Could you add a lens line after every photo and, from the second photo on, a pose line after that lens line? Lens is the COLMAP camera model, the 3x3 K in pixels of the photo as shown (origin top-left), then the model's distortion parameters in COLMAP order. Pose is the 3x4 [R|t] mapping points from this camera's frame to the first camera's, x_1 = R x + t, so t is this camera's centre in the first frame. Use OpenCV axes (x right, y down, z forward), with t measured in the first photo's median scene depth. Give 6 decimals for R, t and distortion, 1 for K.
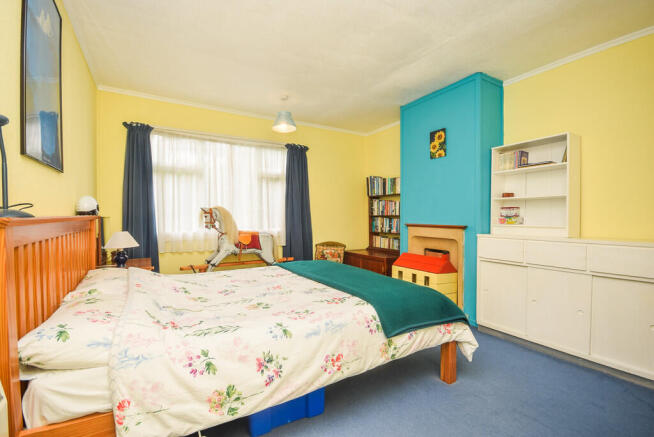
lens RADIAL K [[294.7, 0, 324.5], [0, 294.7, 220.2], [0, 0, 1]] dist [-0.005062, -0.003655]
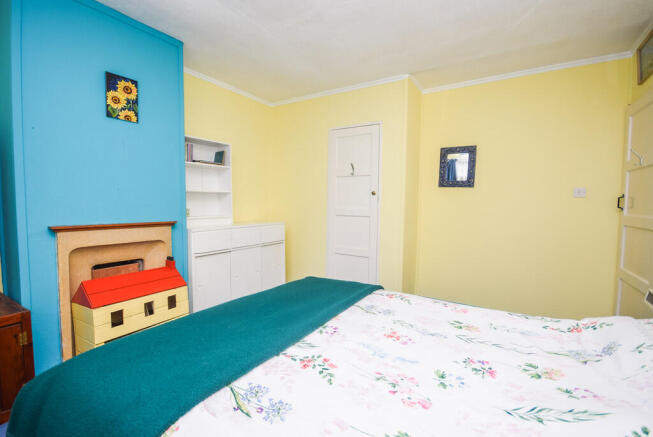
lens RADIAL K [[294.3, 0, 325.5], [0, 294.3, 221.0], [0, 0, 1]] dist [-0.005062, -0.003655]
pose [[-0.456545, -0.061318, 0.887585, -0.413377], [0.004227, 0.997461, 0.071084, -0.035747], [-0.889690, 0.036205, -0.455126, 0.927910]]
